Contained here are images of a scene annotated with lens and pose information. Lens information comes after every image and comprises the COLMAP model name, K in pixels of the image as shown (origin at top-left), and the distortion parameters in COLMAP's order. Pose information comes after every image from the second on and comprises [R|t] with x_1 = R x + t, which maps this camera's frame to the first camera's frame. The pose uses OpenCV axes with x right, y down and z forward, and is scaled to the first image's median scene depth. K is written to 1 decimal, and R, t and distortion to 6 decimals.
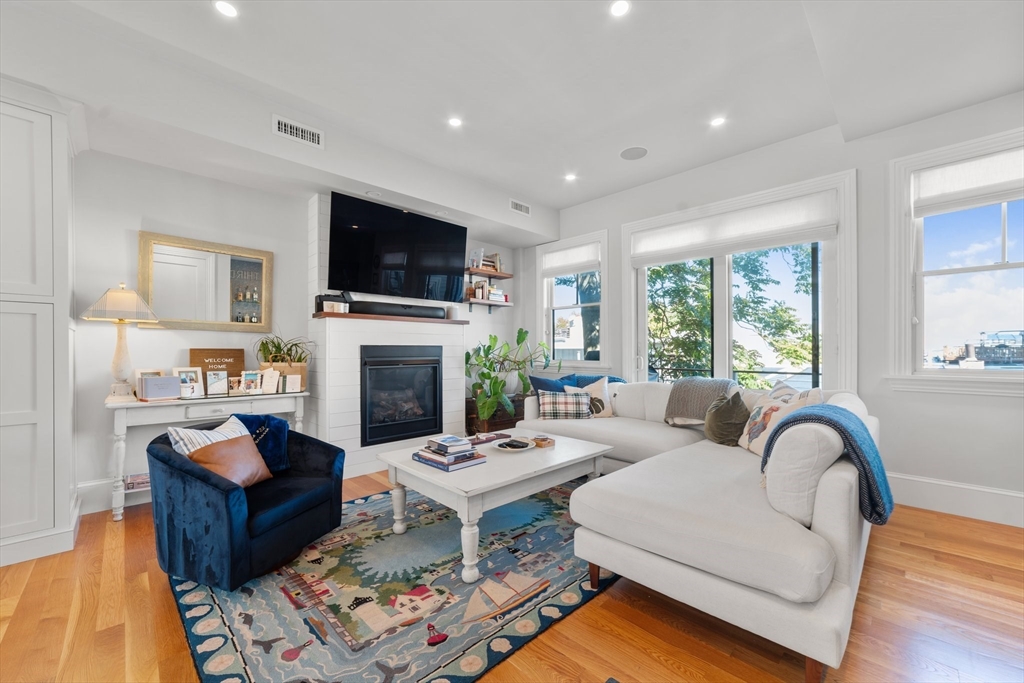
lens RADIAL K [[399.7, 0, 517.3], [0, 399.7, 352.6], [0, 0, 1]] dist [-0.022576, 0.007833]
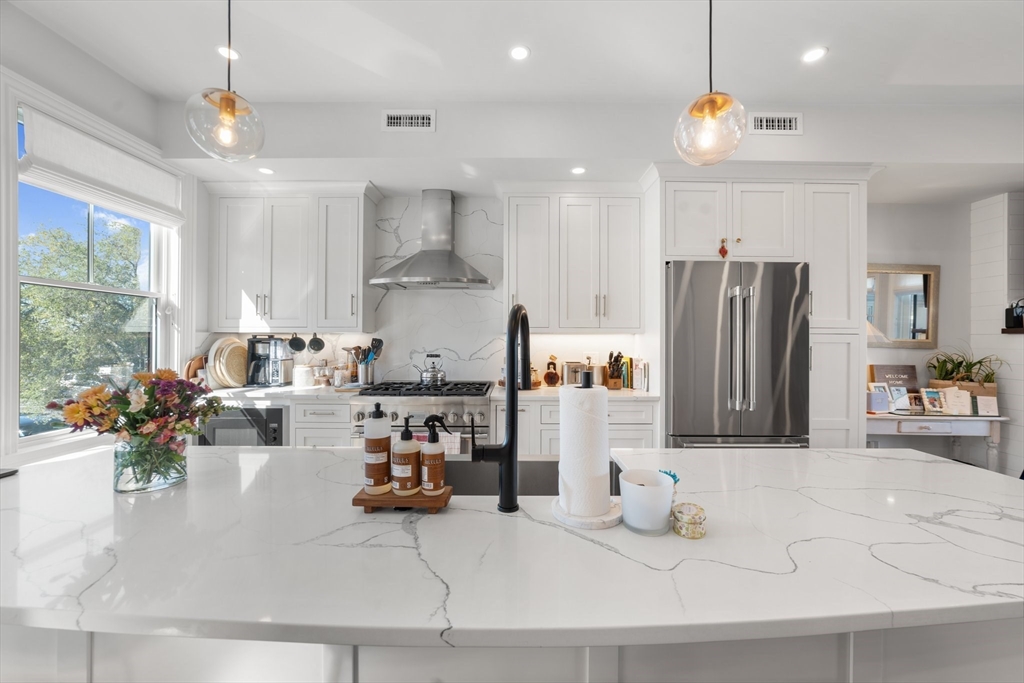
lens RADIAL K [[397.8, 0, 517.1], [0, 397.8, 338.0], [0, 0, 1]] dist [-0.007971, 0.000448]
pose [[0.706559, 0.006671, -0.707622, -0.735197], [-0.015047, 0.999871, -0.005598, -0.060951], [0.707494, 0.014603, 0.706569, -0.443843]]
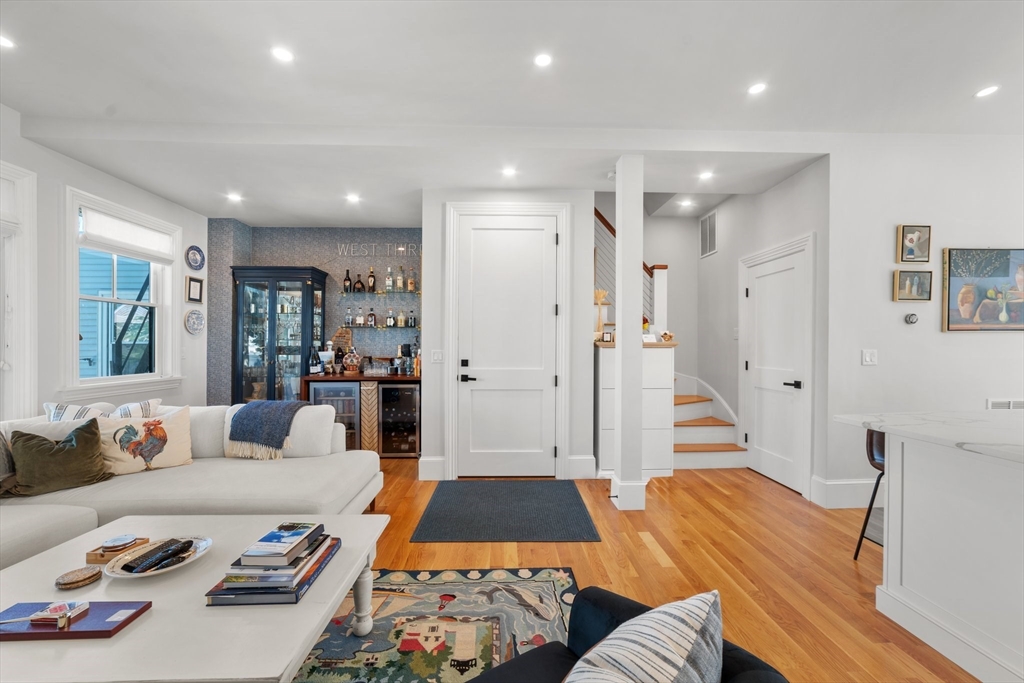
lens RADIAL K [[401.8, 0, 518.2], [0, 401.8, 344.3], [0, 0, 1]] dist [-0.011361, 0.000500]
pose [[-0.735292, 0.003280, 0.677742, -0.623314], [0.006645, 0.999975, 0.002370, -0.051057], [-0.677718, 0.006247, -0.735296, 0.891366]]
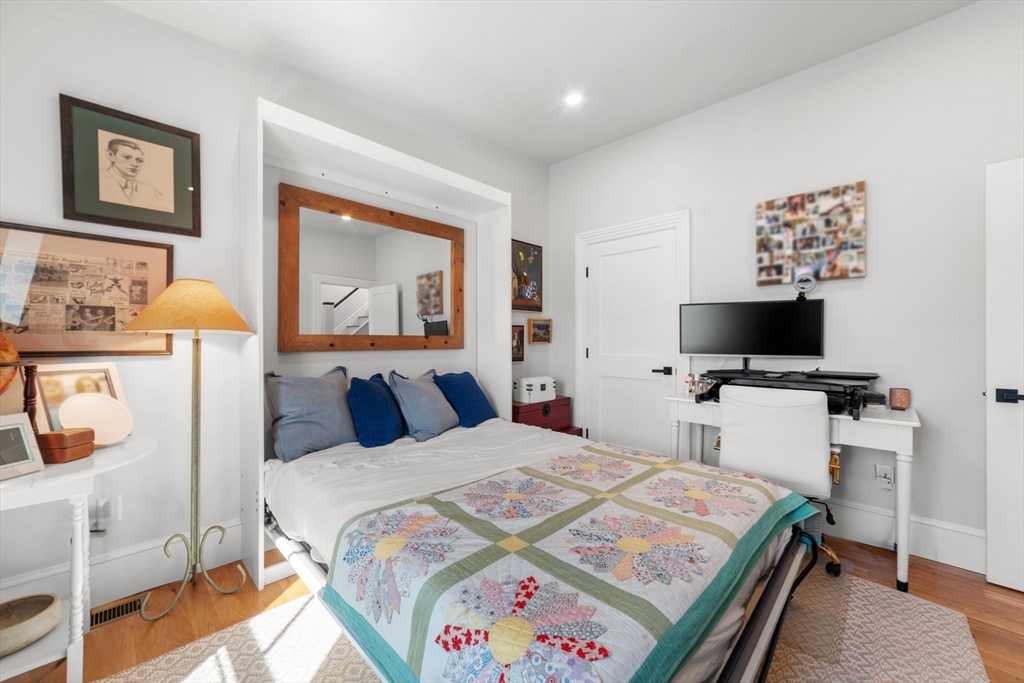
lens RADIAL K [[392.1, 0, 516.6], [0, 392.1, 347.9], [0, 0, 1]] dist [-0.022385, 0.010421]
pose [[-0.999784, 0.004060, -0.020369, -0.033872], [0.003494, 0.999608, 0.027786, -0.022304], [0.020474, 0.027709, -0.999406, 0.566048]]
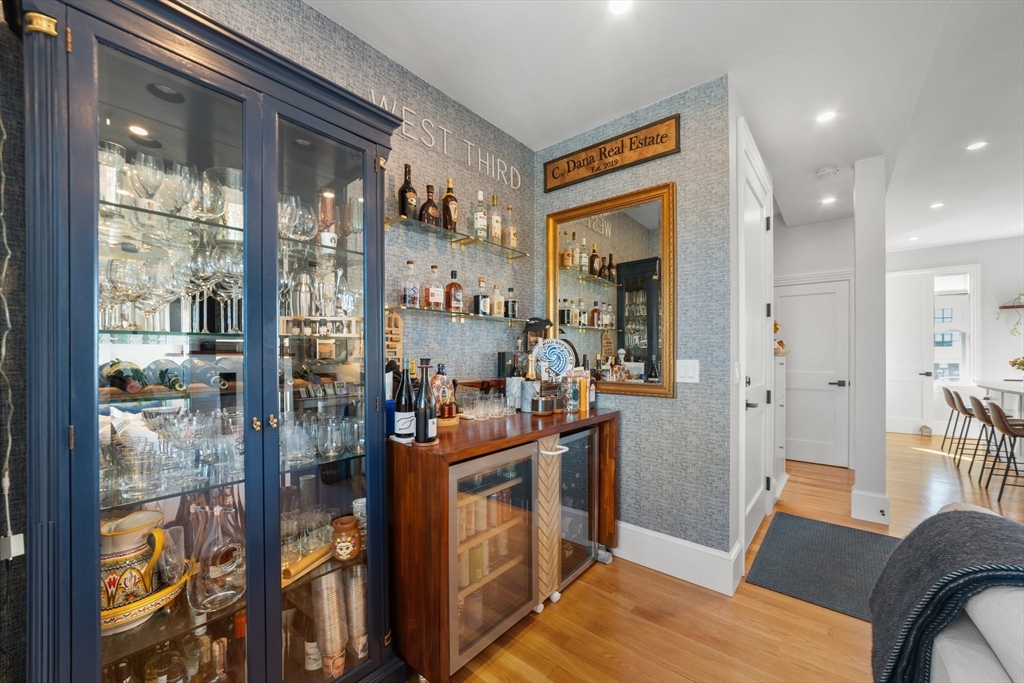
lens RADIAL K [[392.1, 0, 516.6], [0, 392.1, 347.9], [0, 0, 1]] dist [-0.022385, 0.010421]
pose [[-0.994952, -0.000469, -0.100354, 0.828879], [-0.000577, 0.999999, 0.001048, -0.059387], [0.100354, 0.001101, -0.994951, 0.809994]]
